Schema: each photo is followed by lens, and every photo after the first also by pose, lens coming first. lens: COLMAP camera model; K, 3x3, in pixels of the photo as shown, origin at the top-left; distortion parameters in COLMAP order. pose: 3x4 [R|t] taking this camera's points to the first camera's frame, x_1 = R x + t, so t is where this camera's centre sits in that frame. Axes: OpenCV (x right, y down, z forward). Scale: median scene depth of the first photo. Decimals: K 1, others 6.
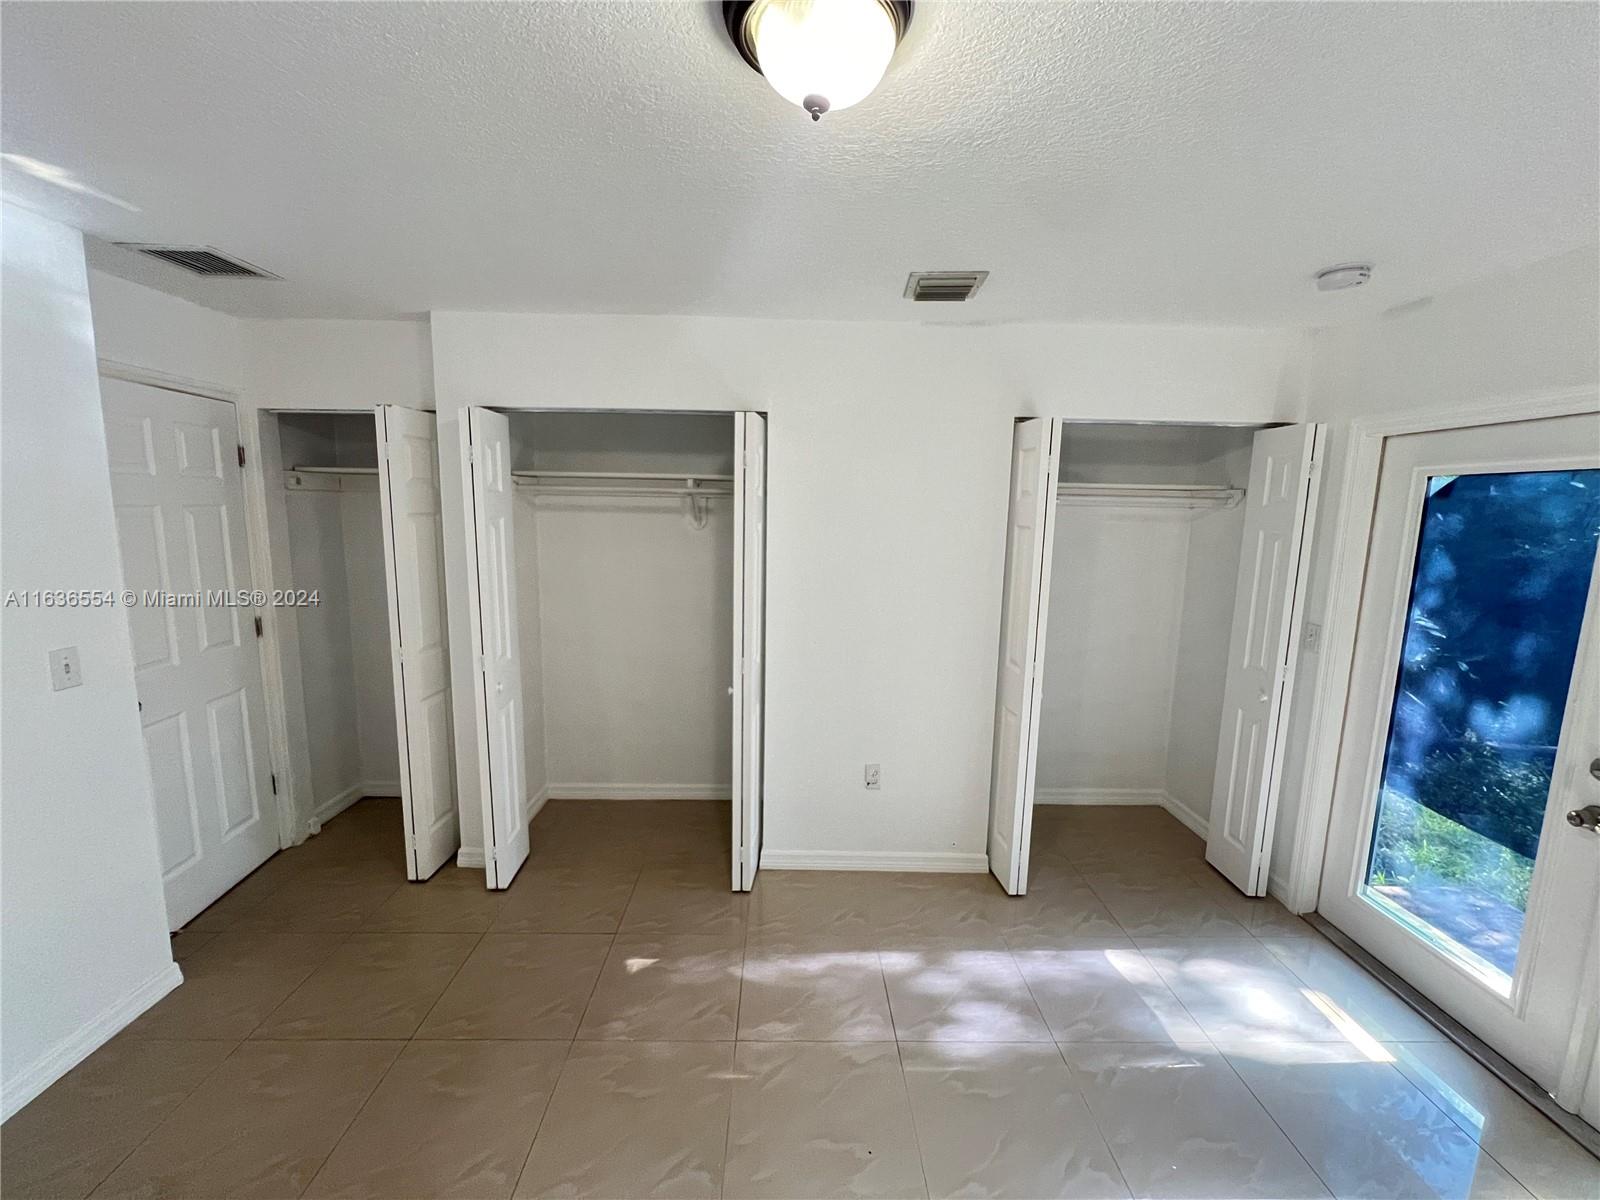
lens RADIAL K [[642.4, 0, 799.5], [0, 642.4, 595.0], [0, 0, 1]] dist [-0.002185, -0.000088]
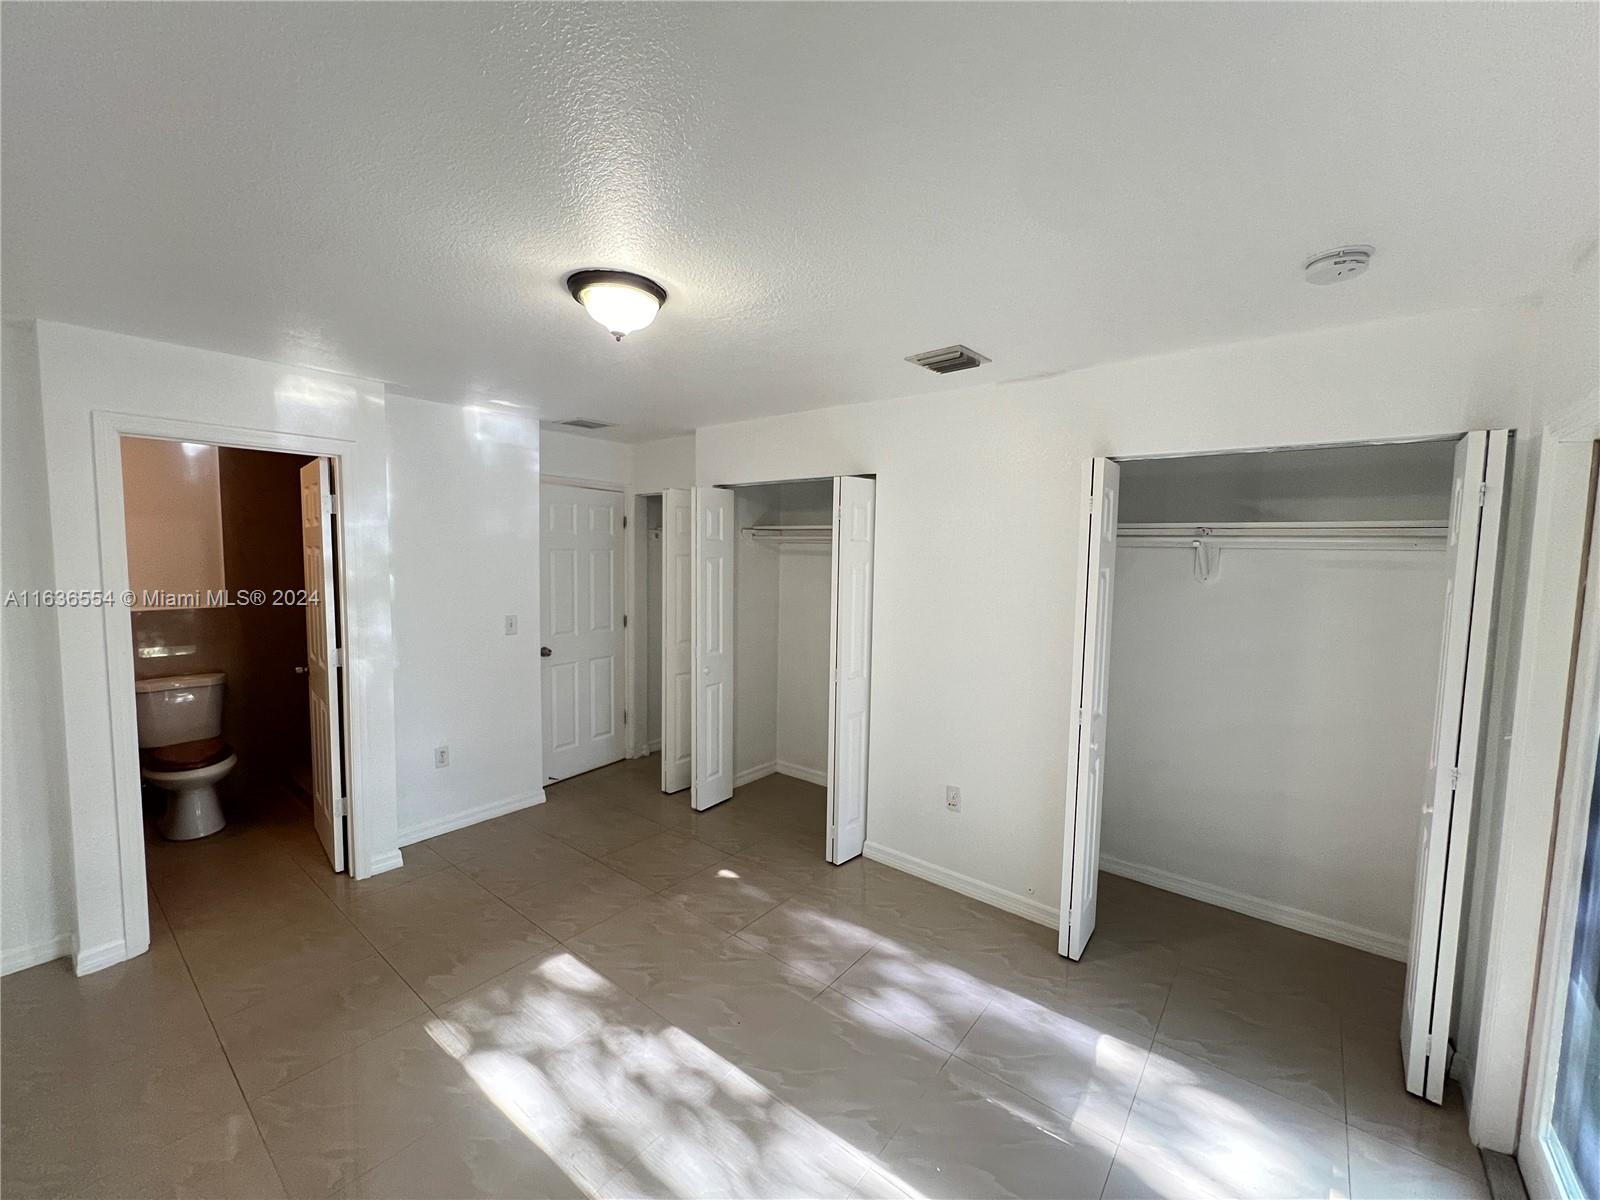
lens RADIAL K [[639.5, 0, 796.3], [0, 639.5, 596.6], [0, 0, 1]] dist [-0.002605, 0.001031]
pose [[0.767935, 0.042898, -0.639089, 0.650111], [-0.090791, 0.994971, -0.042309, 0.016985], [0.634060, 0.090514, 0.767968, -0.021643]]
